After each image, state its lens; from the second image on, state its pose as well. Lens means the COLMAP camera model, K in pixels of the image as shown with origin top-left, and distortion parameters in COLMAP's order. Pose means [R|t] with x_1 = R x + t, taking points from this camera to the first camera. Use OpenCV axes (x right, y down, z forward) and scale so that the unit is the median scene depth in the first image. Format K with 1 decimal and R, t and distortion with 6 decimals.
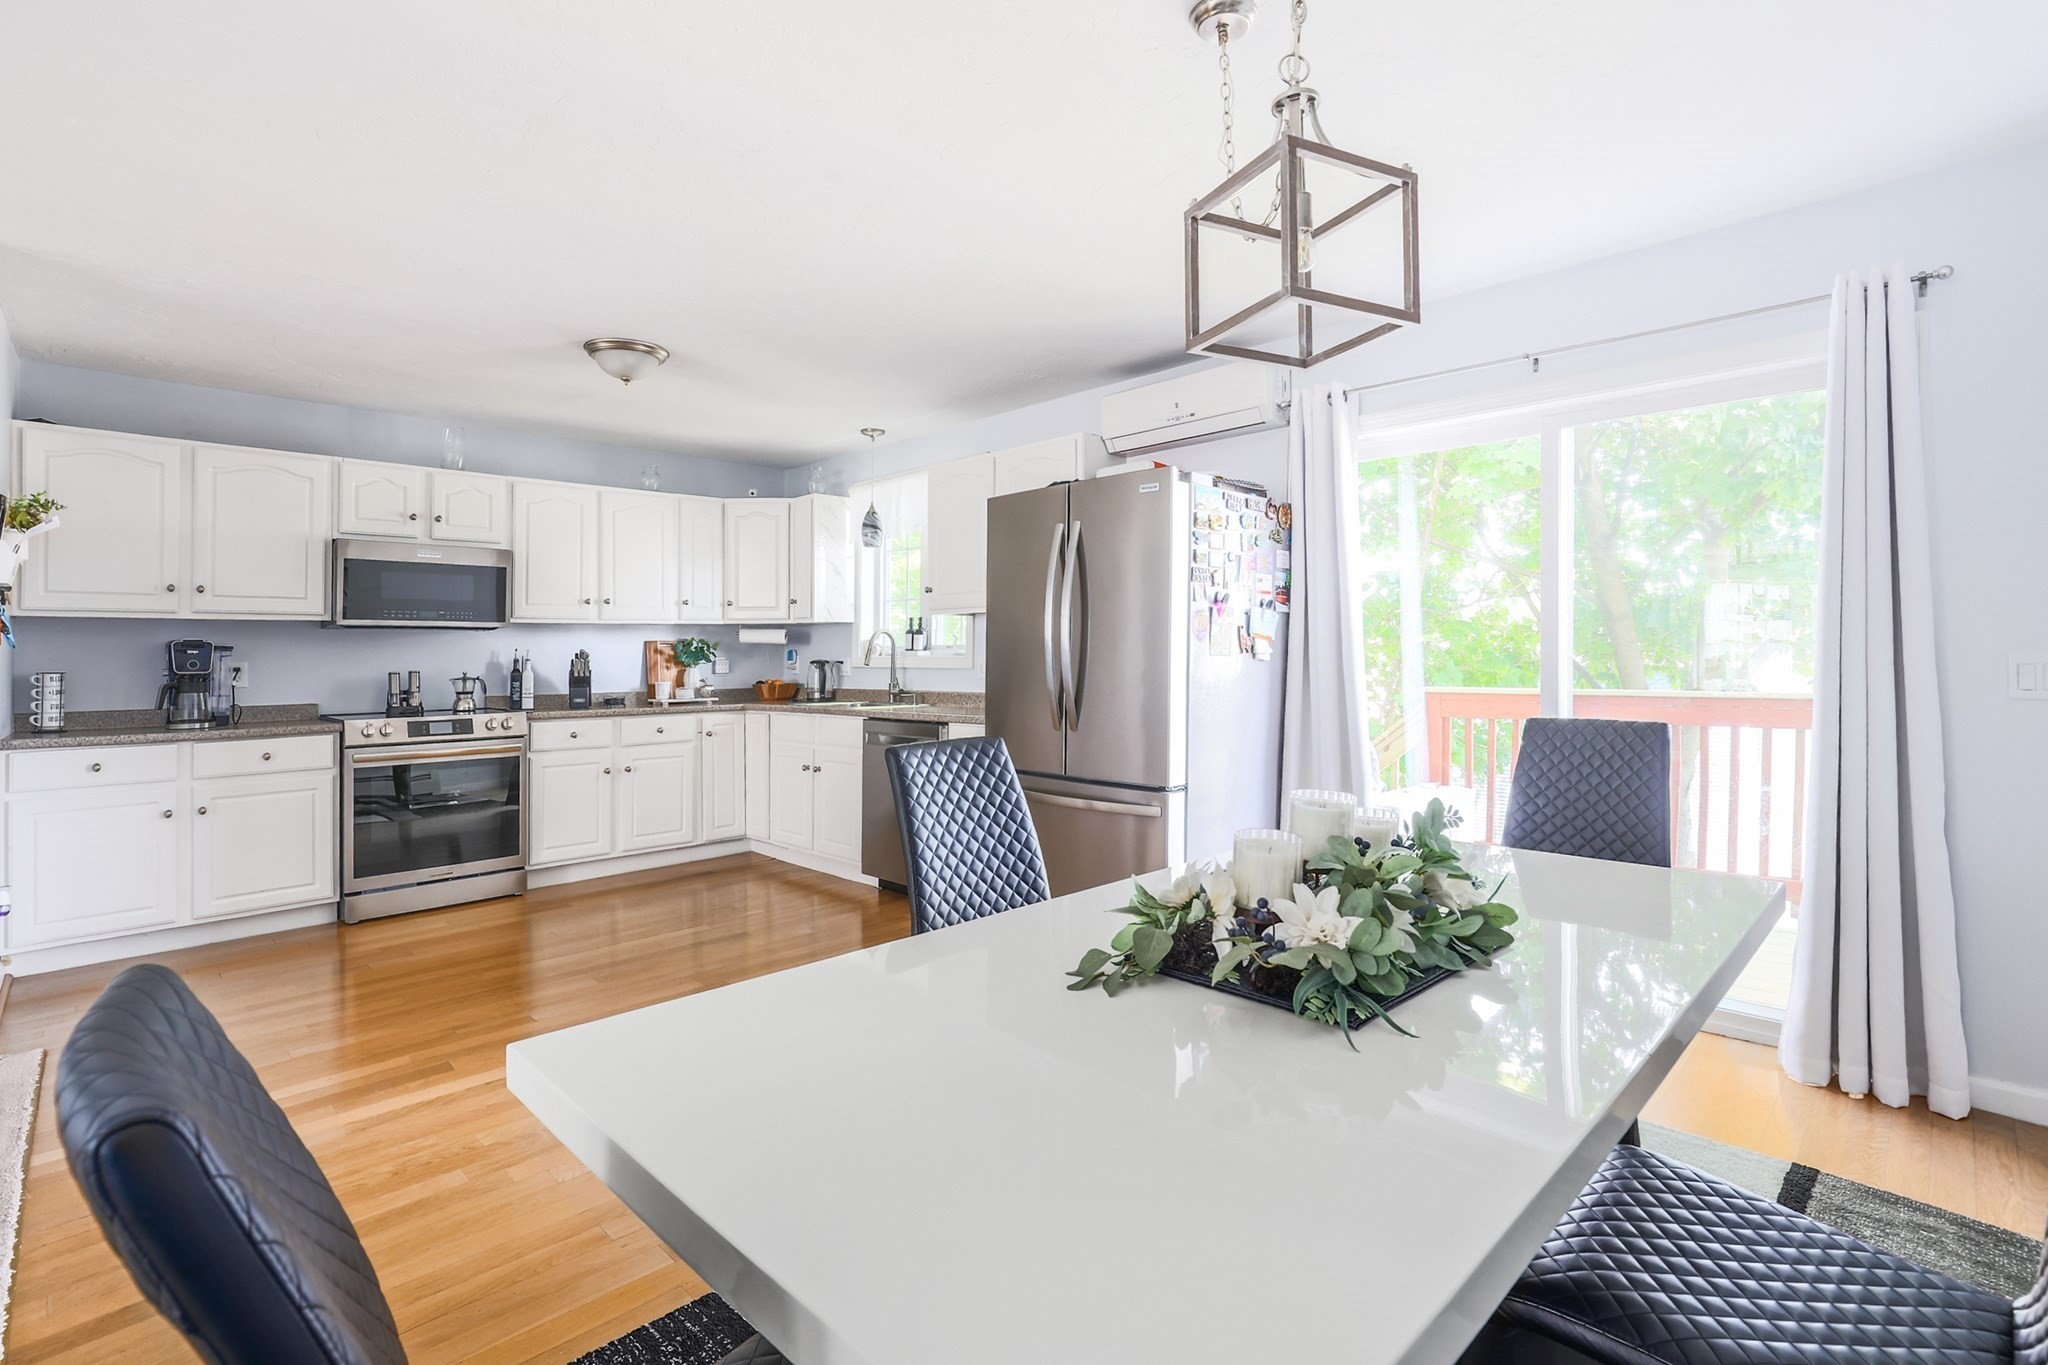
lens RADIAL K [[971.7, 0, 1019.7], [0, 971.7, 657.8], [0, 0, 1]] dist [-0.002412, -0.000405]
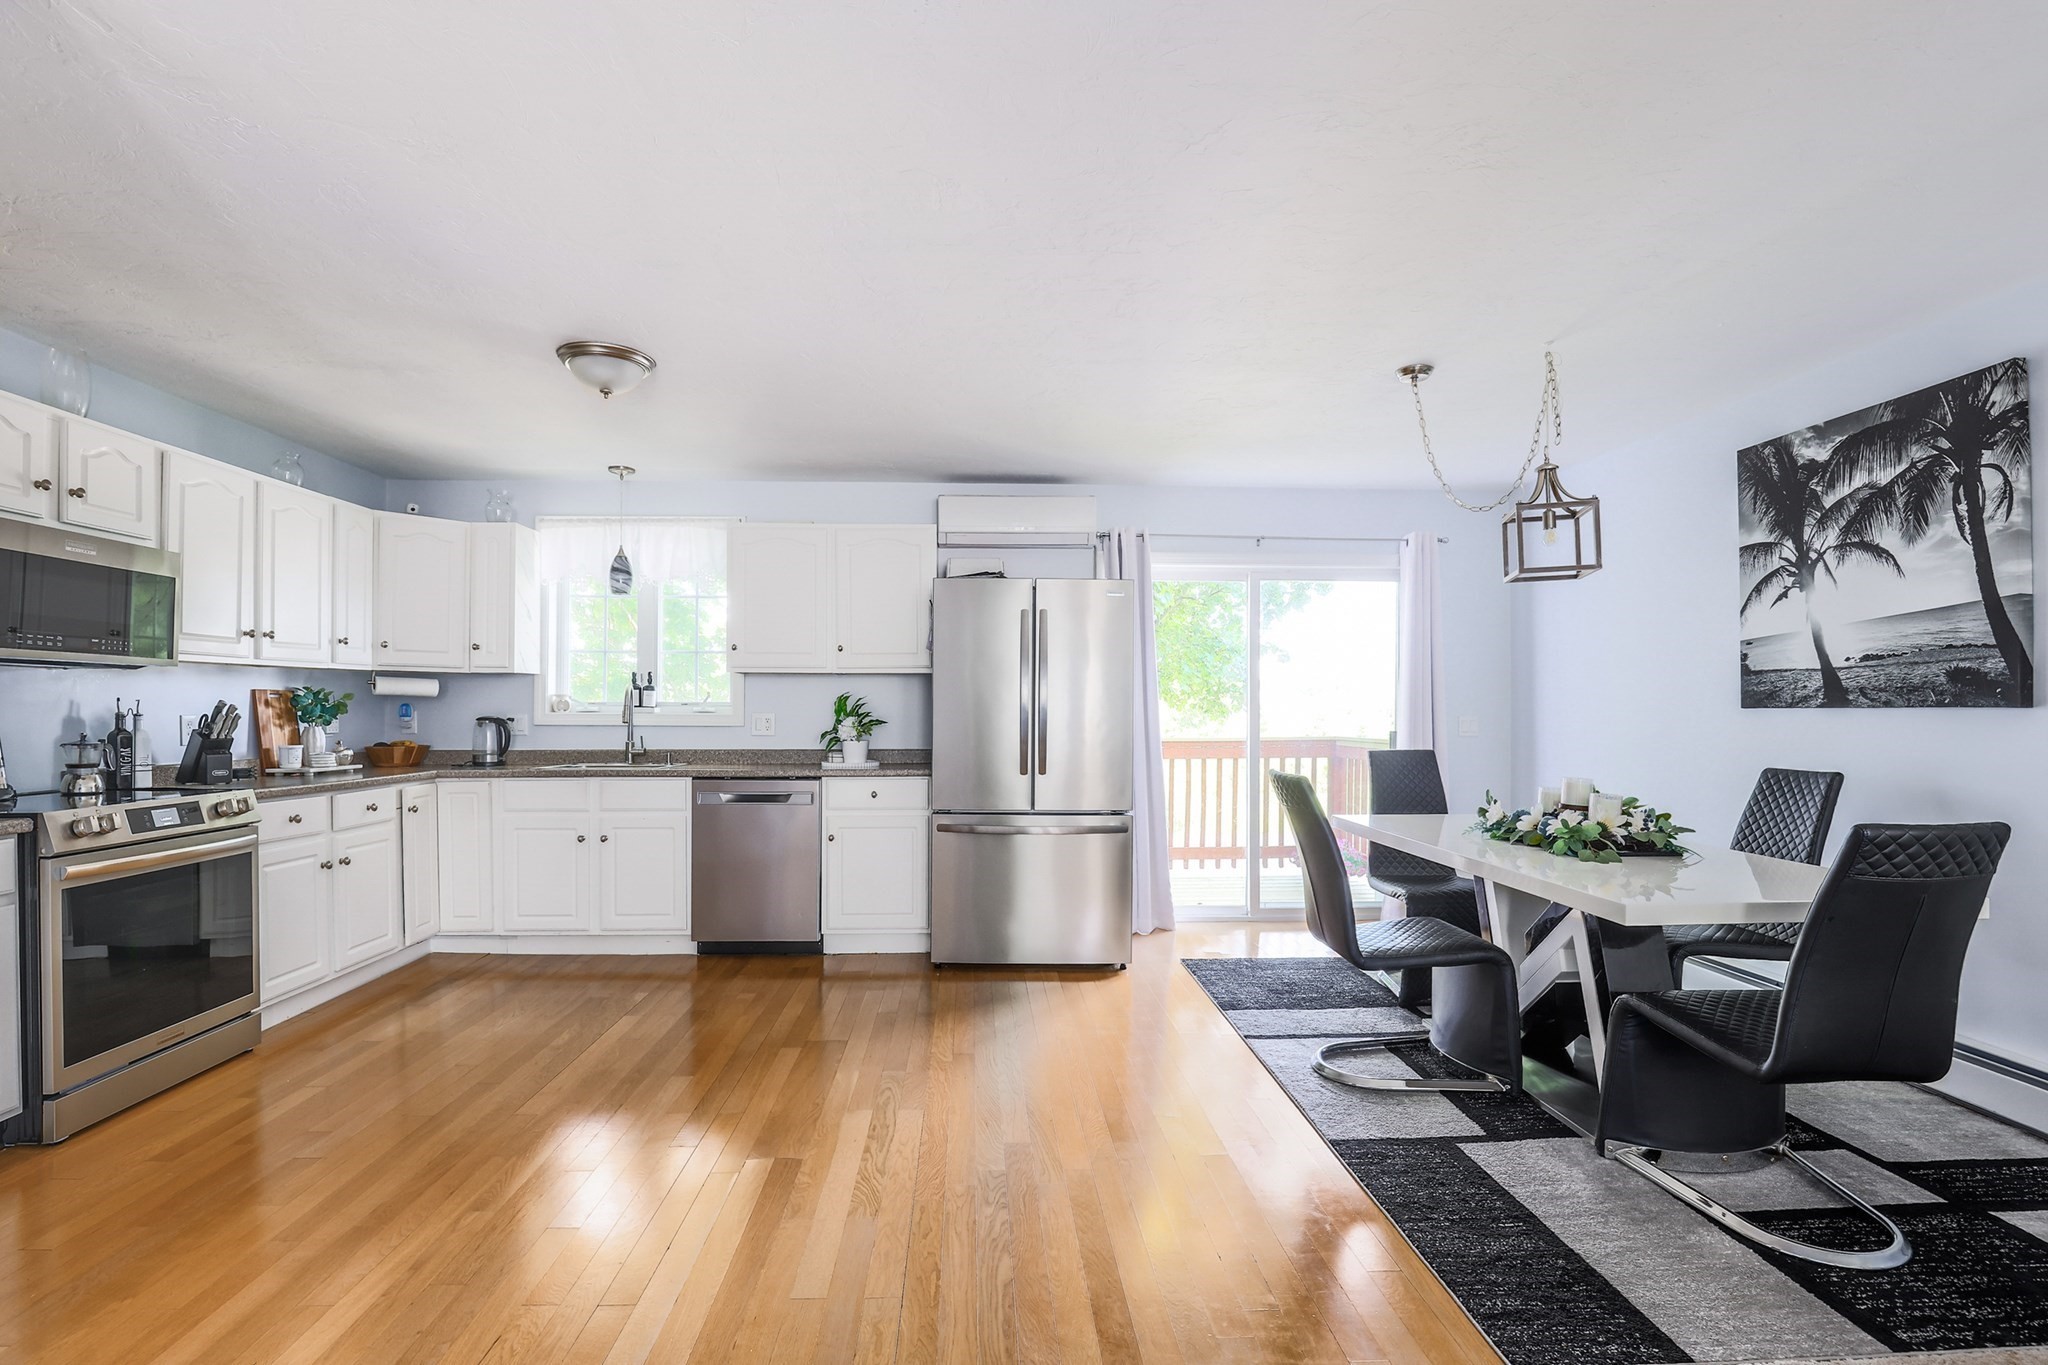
lens RADIAL K [[959.9, 0, 1011.8], [0, 959.9, 712.8], [0, 0, 1]] dist [-0.008856, 0.000936]
pose [[0.676566, 0.007744, 0.736341, -0.619550], [-0.005052, 0.999970, -0.005874, 0.001655], [-0.736364, 0.000254, 0.676585, 0.122914]]
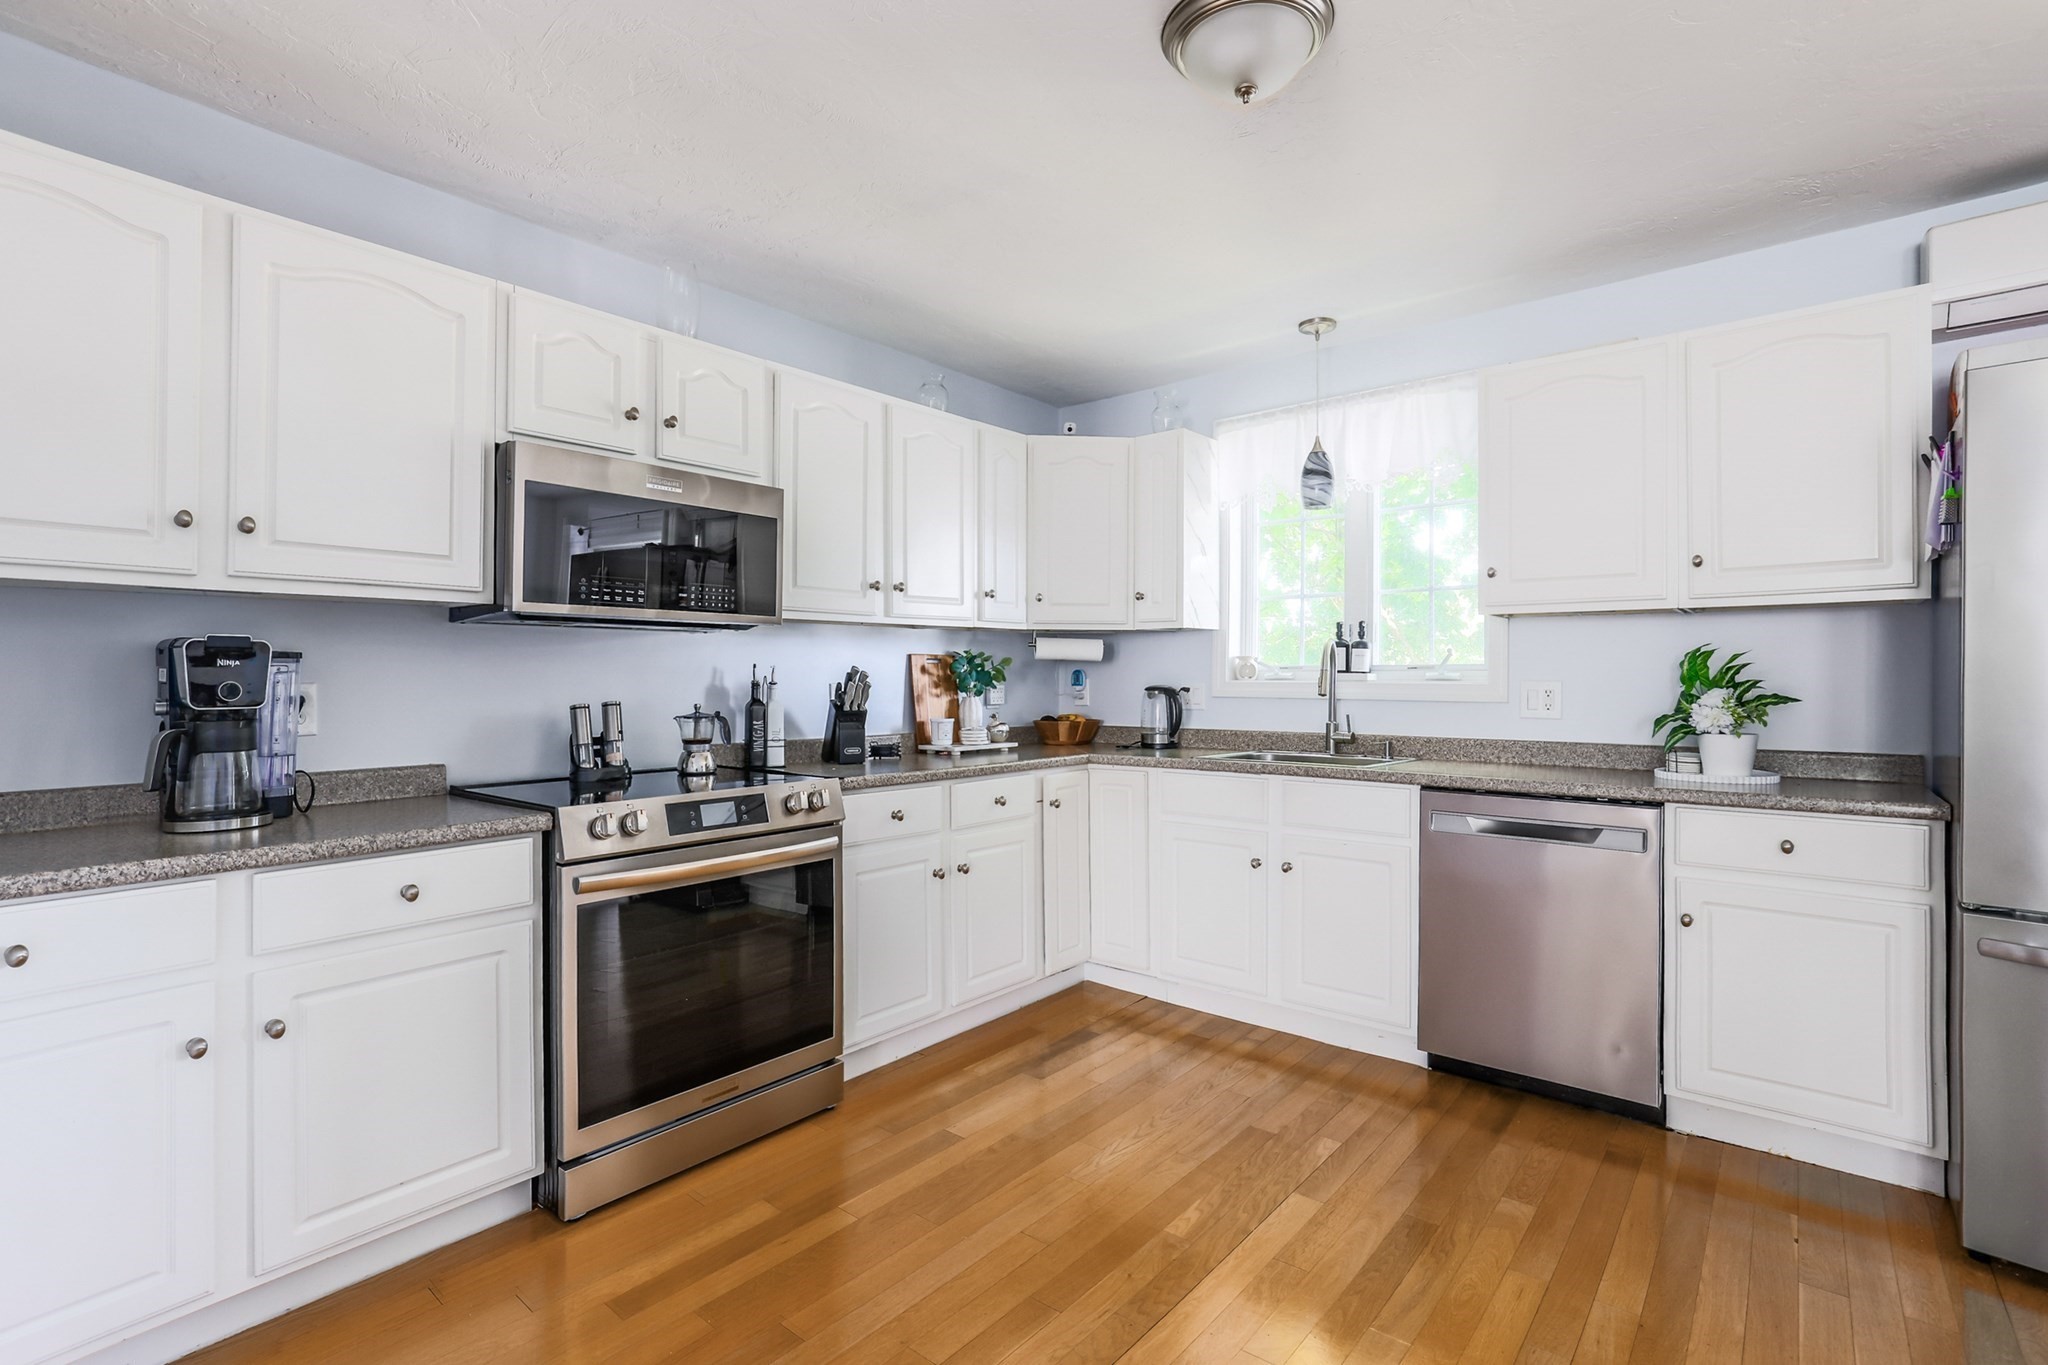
lens RADIAL K [[961.9, 0, 1026.5], [0, 961.9, 687.9], [0, 0, 1]] dist [-0.003490, -0.000879]
pose [[0.995292, 0.007811, 0.096604, -0.435612], [-0.008525, 0.999939, 0.006974, -0.000162], [-0.096544, -0.007765, 0.995298, 0.429249]]
